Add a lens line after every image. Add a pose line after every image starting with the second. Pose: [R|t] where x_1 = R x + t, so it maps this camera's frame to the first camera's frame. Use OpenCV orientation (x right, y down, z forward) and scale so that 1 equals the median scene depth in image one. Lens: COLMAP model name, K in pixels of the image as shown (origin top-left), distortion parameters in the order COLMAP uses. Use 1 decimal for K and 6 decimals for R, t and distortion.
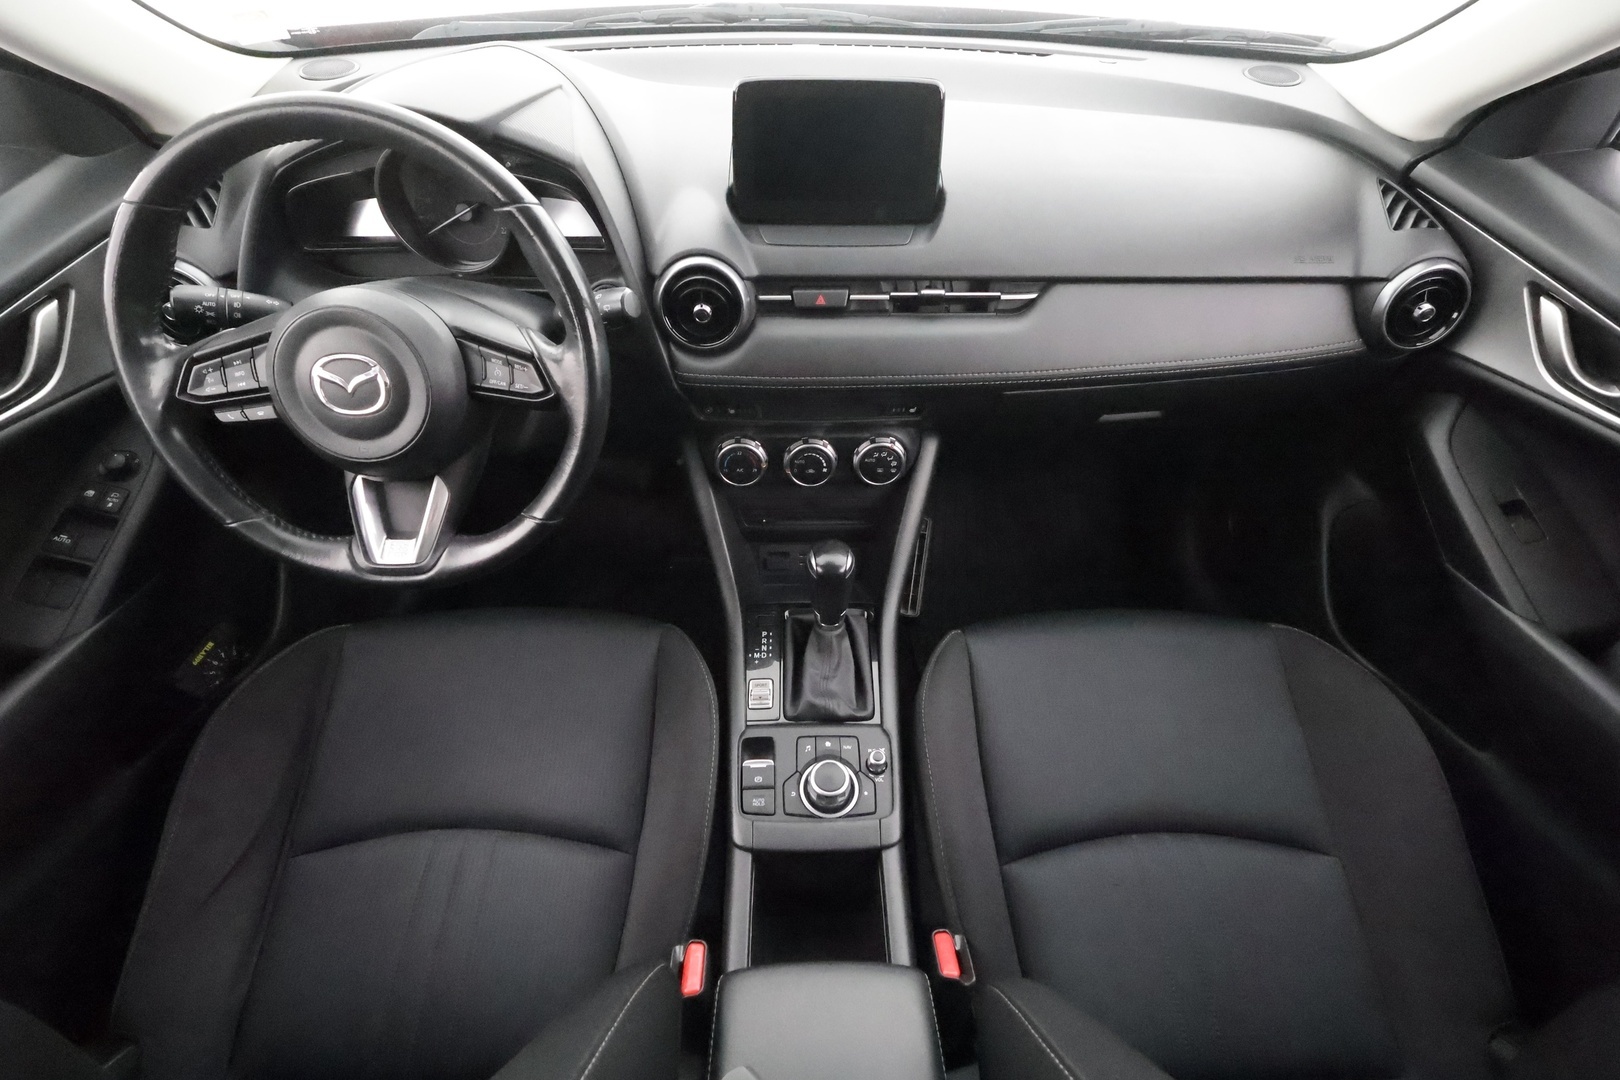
lens RADIAL K [[746.5, 0, 808.3], [0, 746.5, 536.6], [0, 0, 1]] dist [-0.000037, 0.000275]
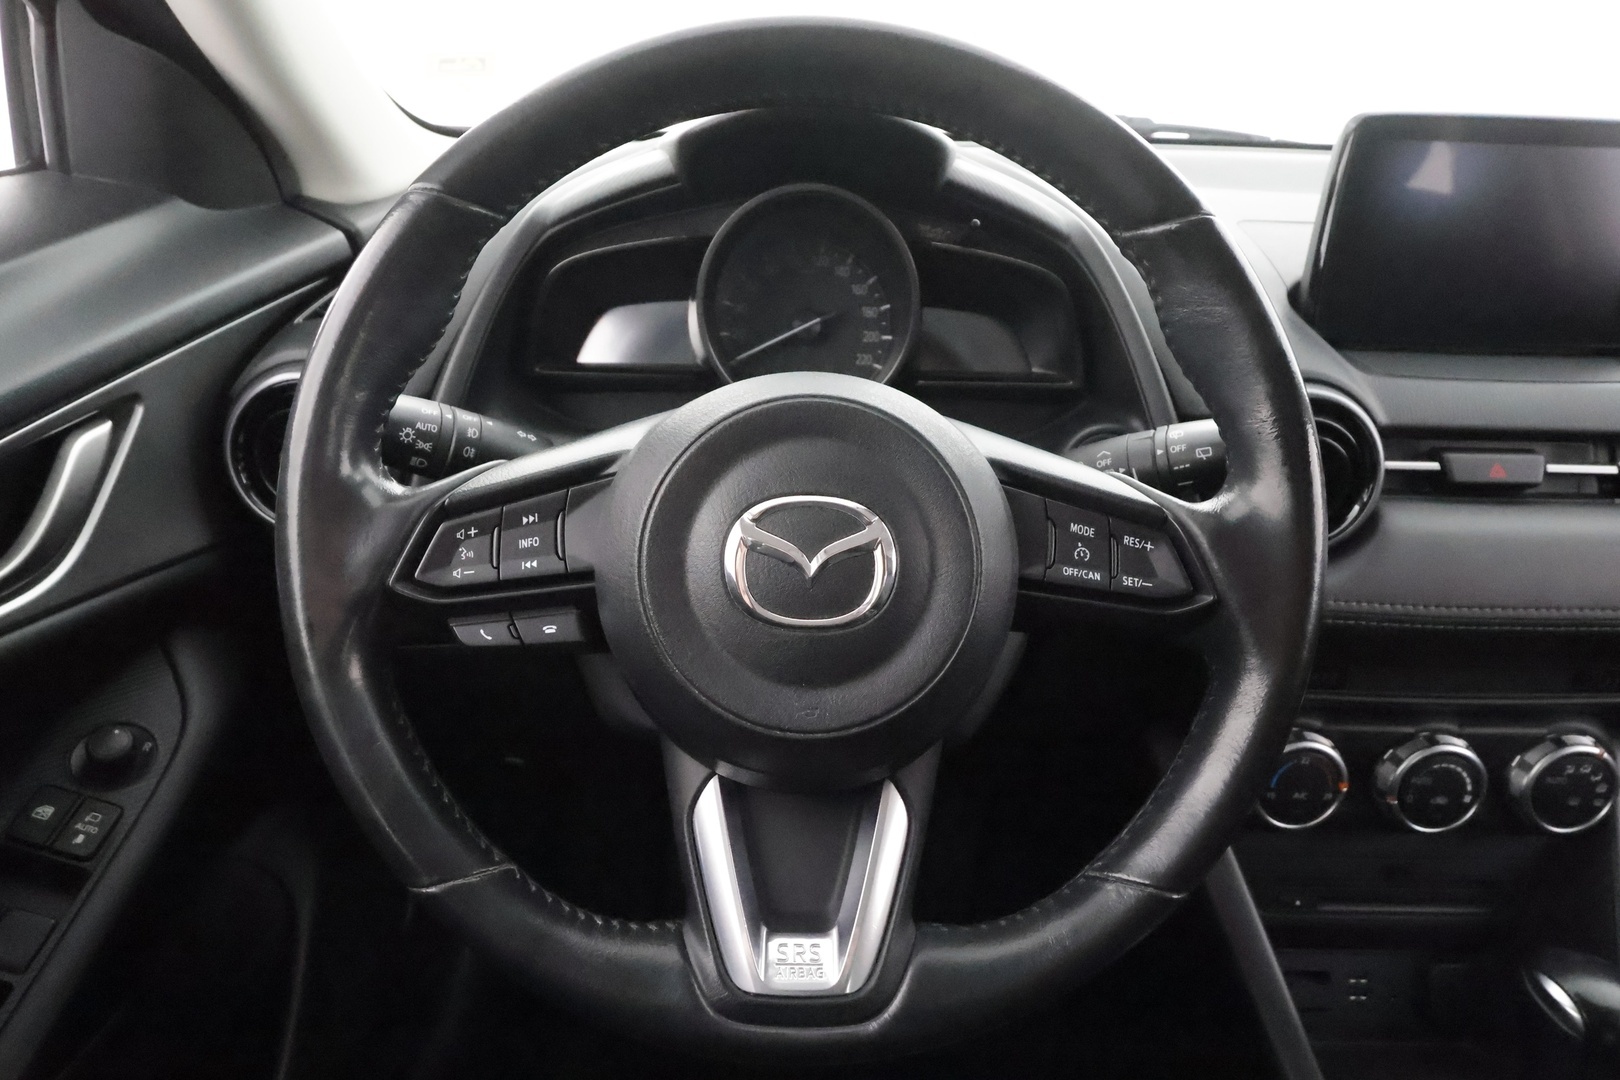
lens RADIAL K [[1039.9, 0, 805.2], [0, 1039.9, 540.2], [0, 0, 1]] dist [0.003916, 0.000615]
pose [[0.999765, 0.020915, 0.005738, -0.503201], [-0.017535, 0.935238, -0.353585, 0.004602], [-0.012762, 0.353402, 0.935385, 0.334047]]
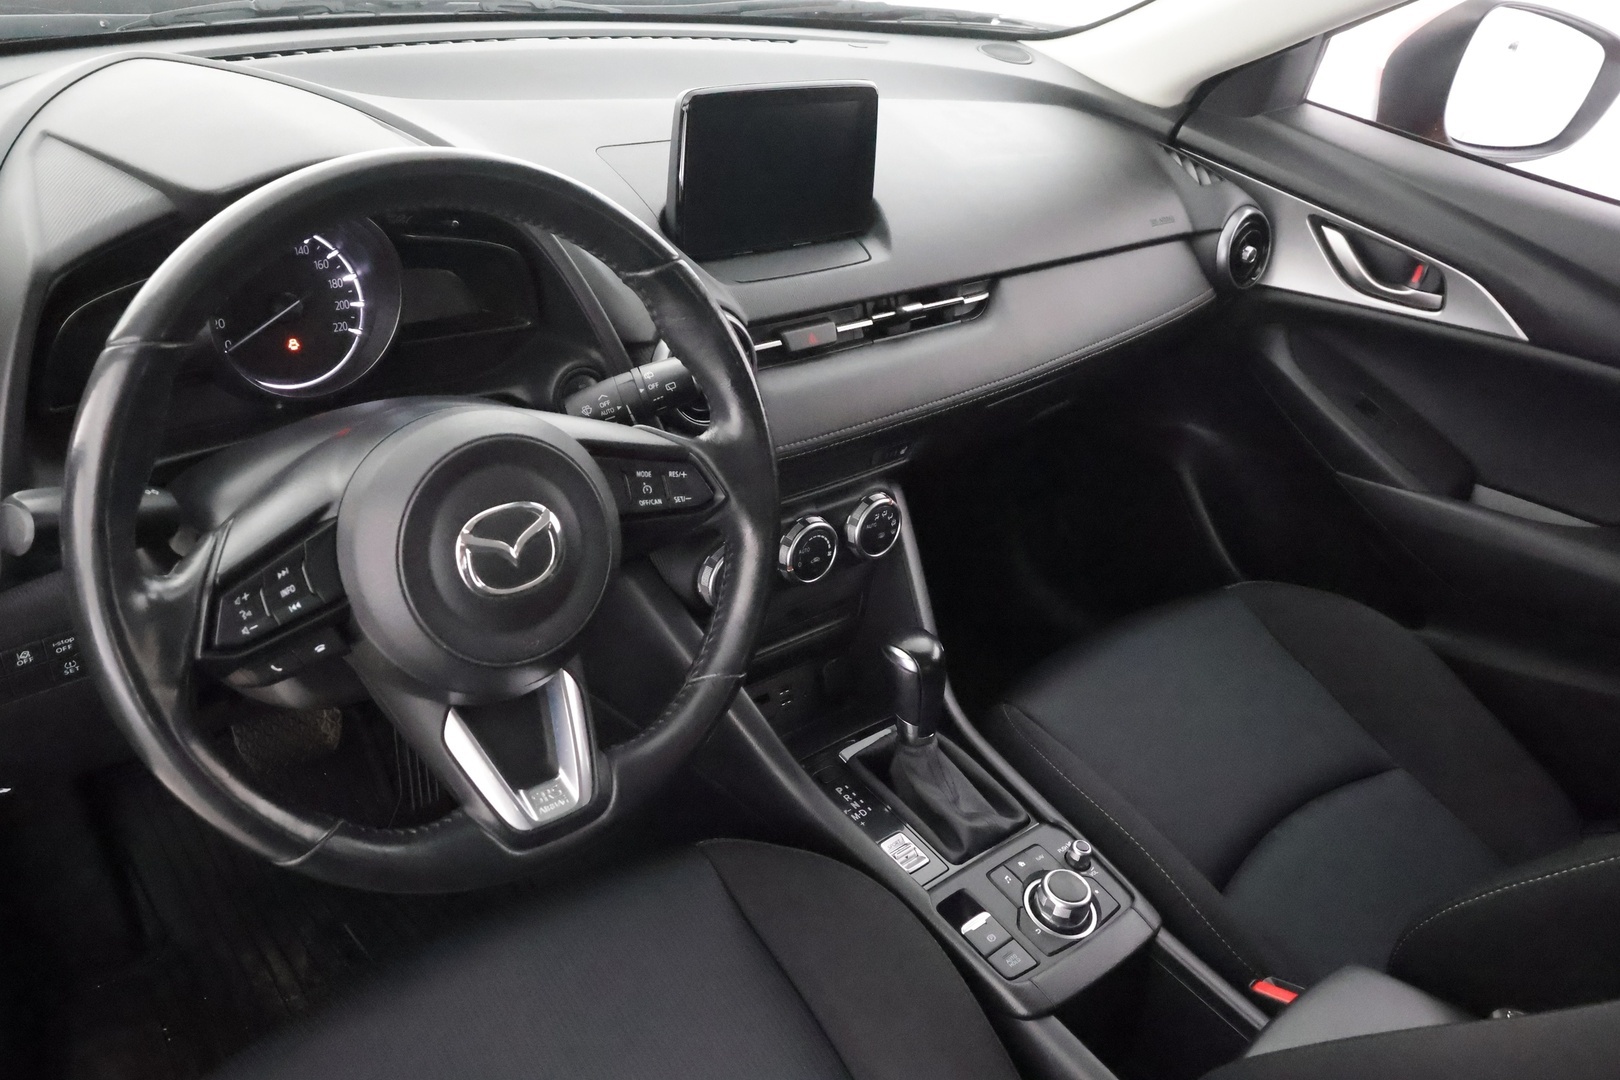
lens RADIAL K [[1281.7, 0, 809.9], [0, 1281.7, 539.3], [0, 0, 1]] dist [0.015187, -0.017728]
pose [[0.771162, -0.258749, 0.581686, -0.870026], [0.356870, 0.932327, -0.058392, -0.039589], [-0.527212, 0.252616, 0.811315, -0.058262]]
